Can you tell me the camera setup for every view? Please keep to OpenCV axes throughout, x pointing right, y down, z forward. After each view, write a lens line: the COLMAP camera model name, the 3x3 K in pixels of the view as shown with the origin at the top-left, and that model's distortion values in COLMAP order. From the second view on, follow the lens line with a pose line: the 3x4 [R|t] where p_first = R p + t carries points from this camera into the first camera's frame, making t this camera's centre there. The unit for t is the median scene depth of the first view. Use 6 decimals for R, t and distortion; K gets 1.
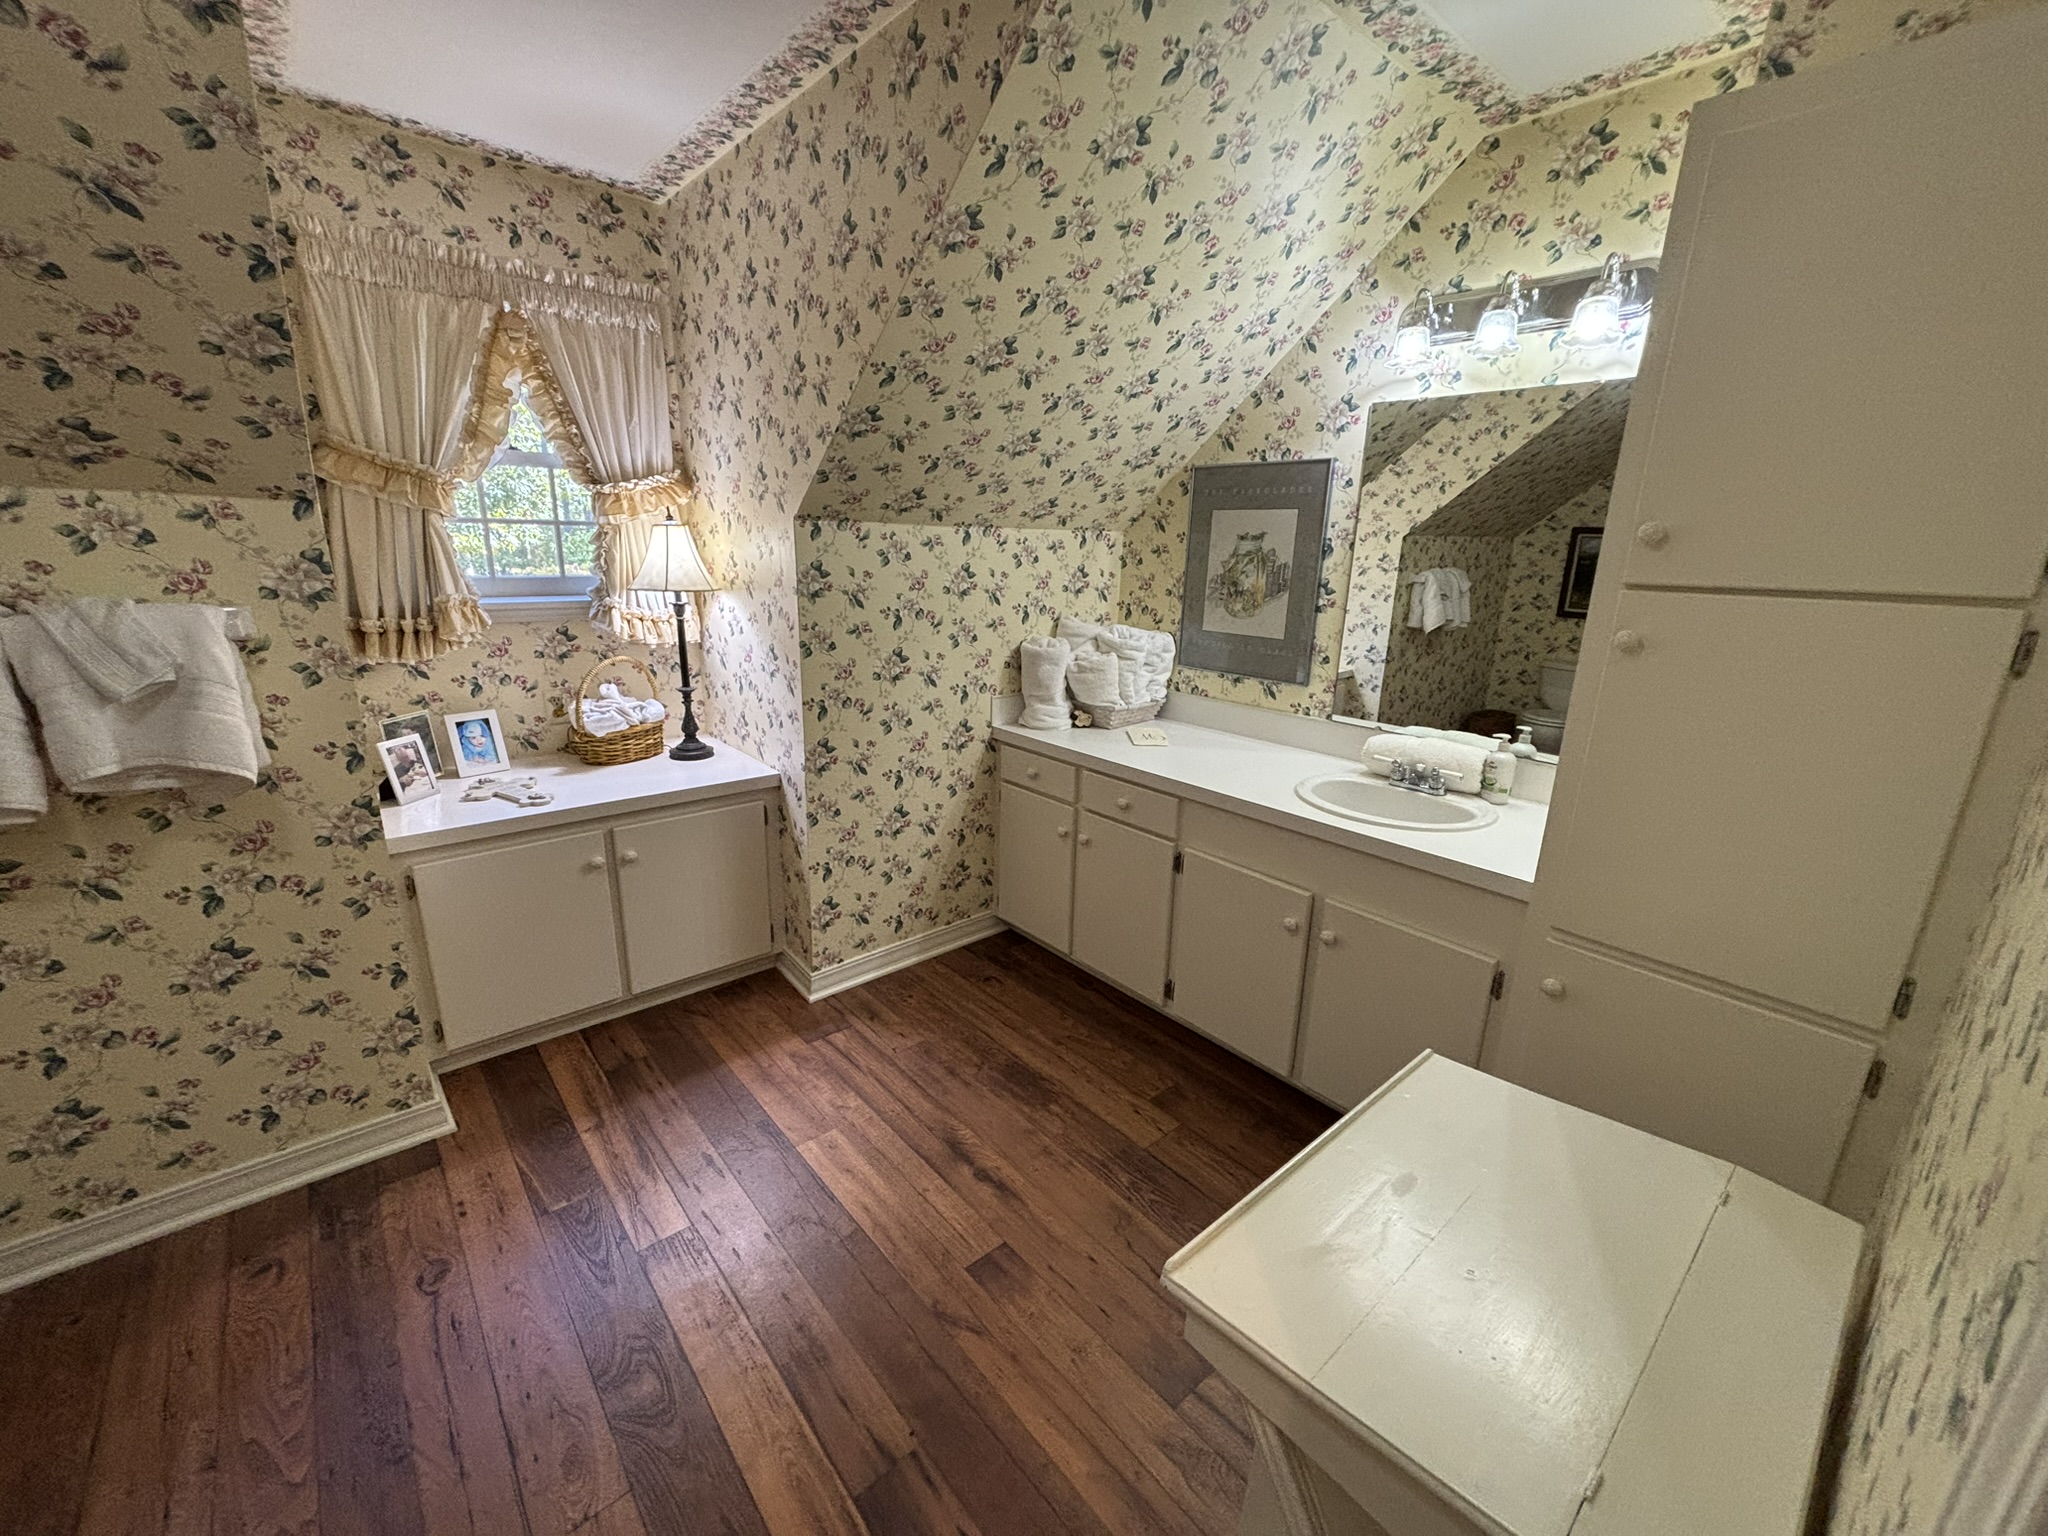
lens RADIAL K [[824.6, 0, 1024.9], [0, 824.6, 763.5], [0, 0, 1]] dist [-0.005632, 0.000197]
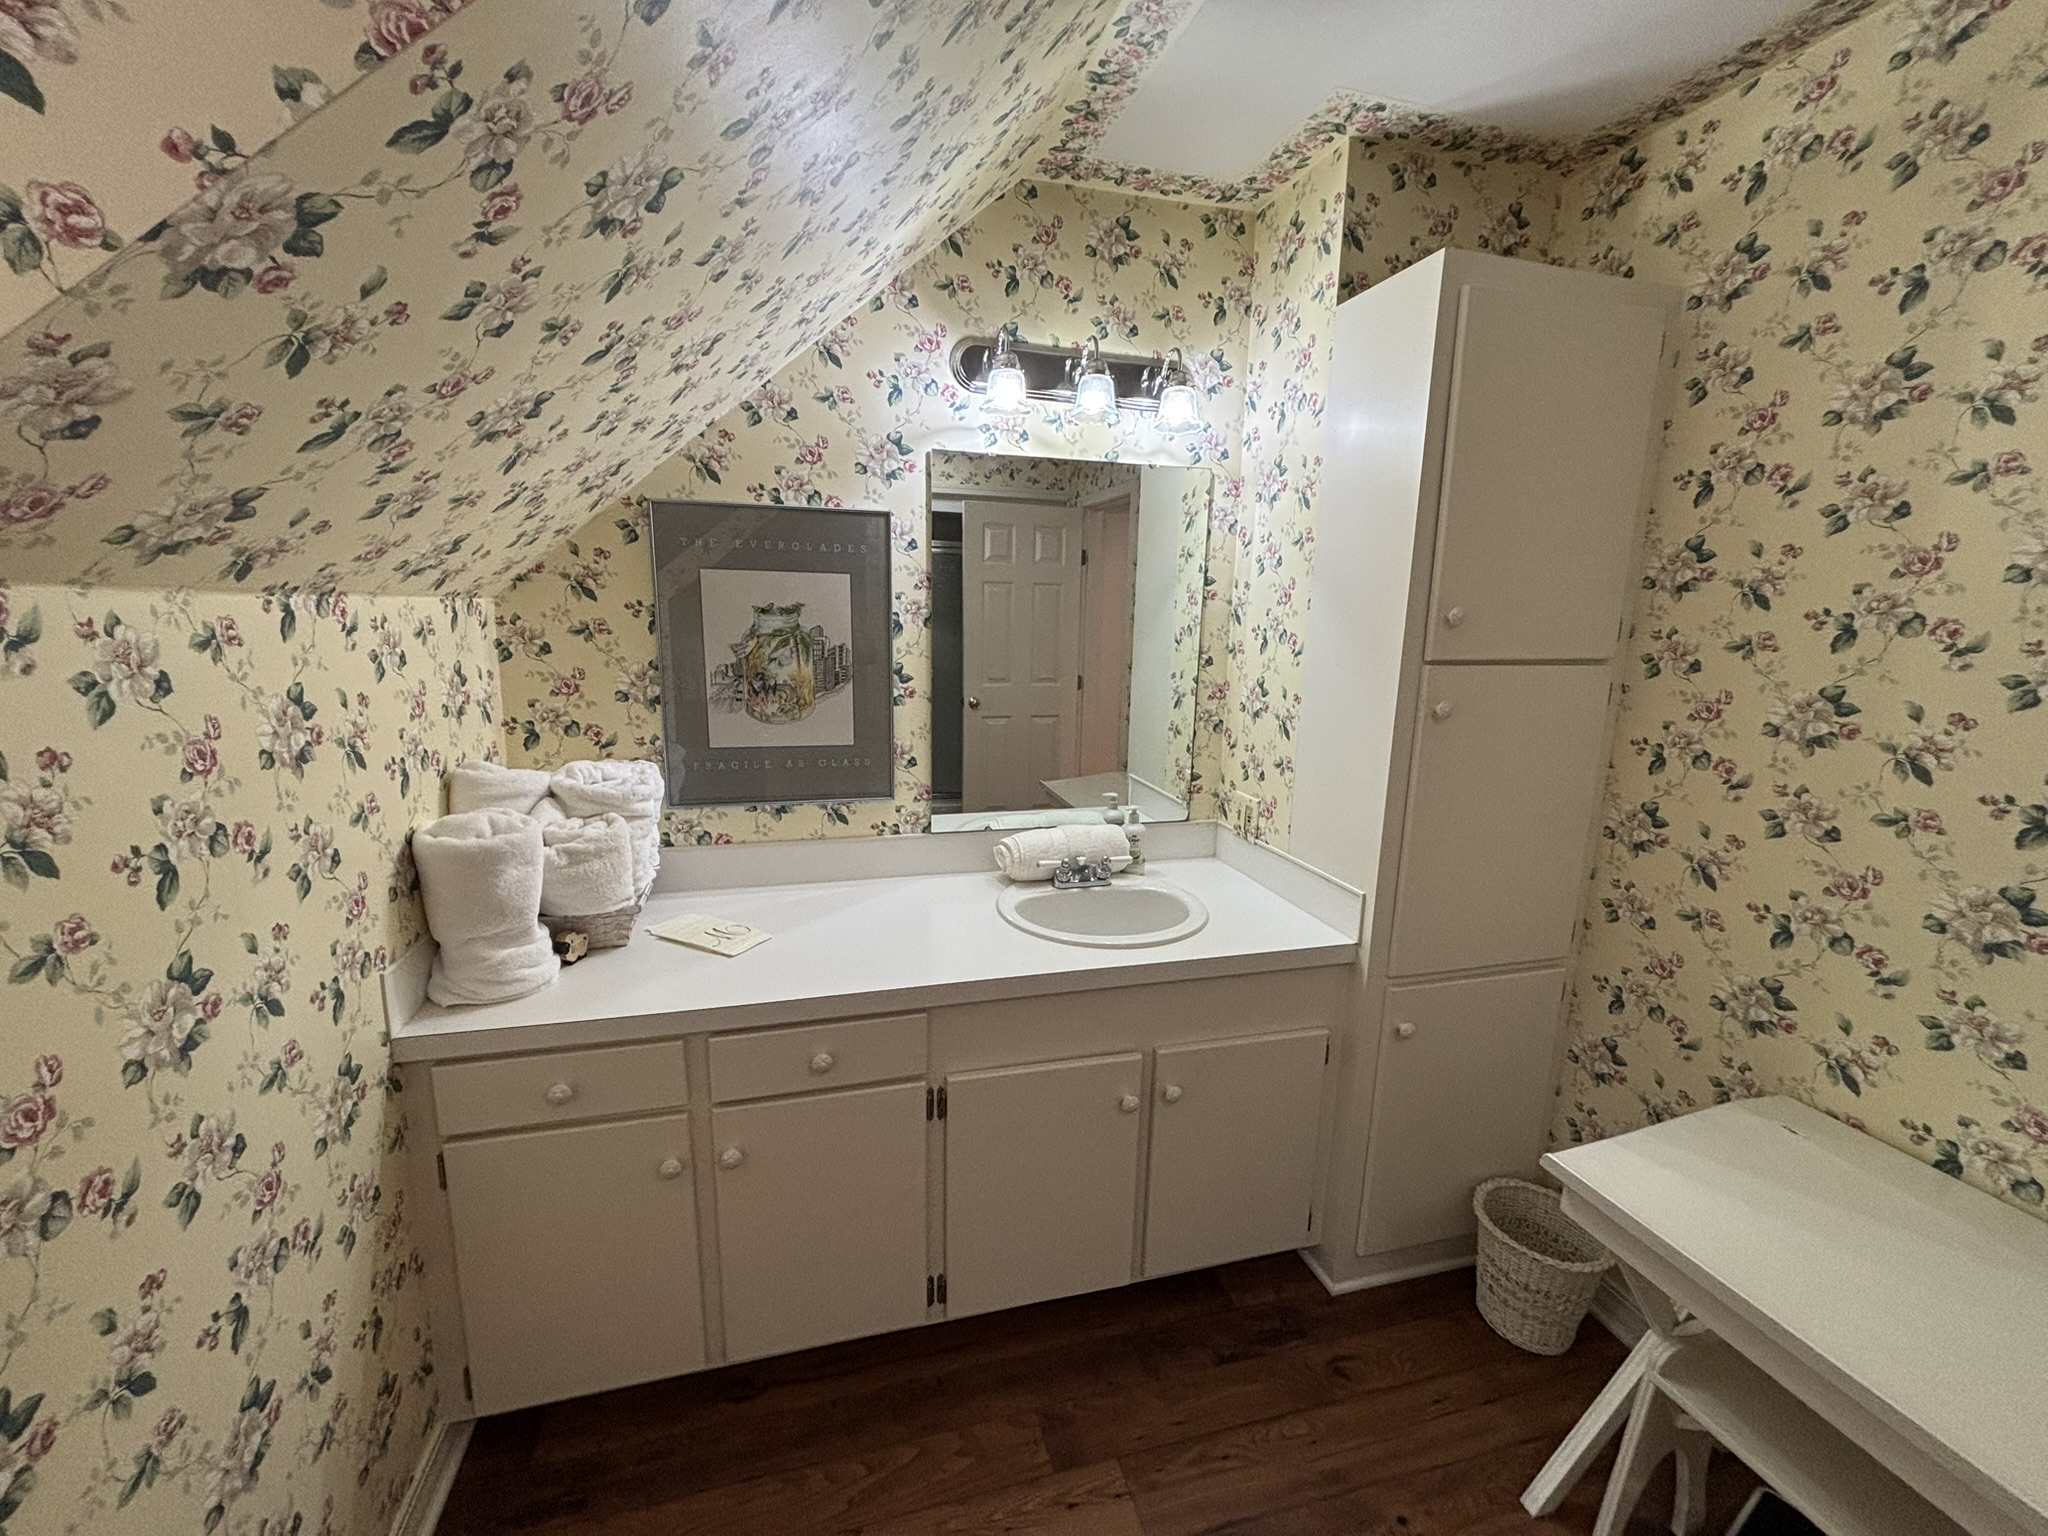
lens RADIAL K [[806.4, 0, 1024.0], [0, 806.4, 768.0], [0, 0, 1]] dist [0.001271, -0.000276]
pose [[0.435307, -0.184430, 0.881189, -0.266533], [0.225111, 0.969998, 0.091813, -0.161642], [-0.871684, 0.158399, 0.463764, 0.525355]]
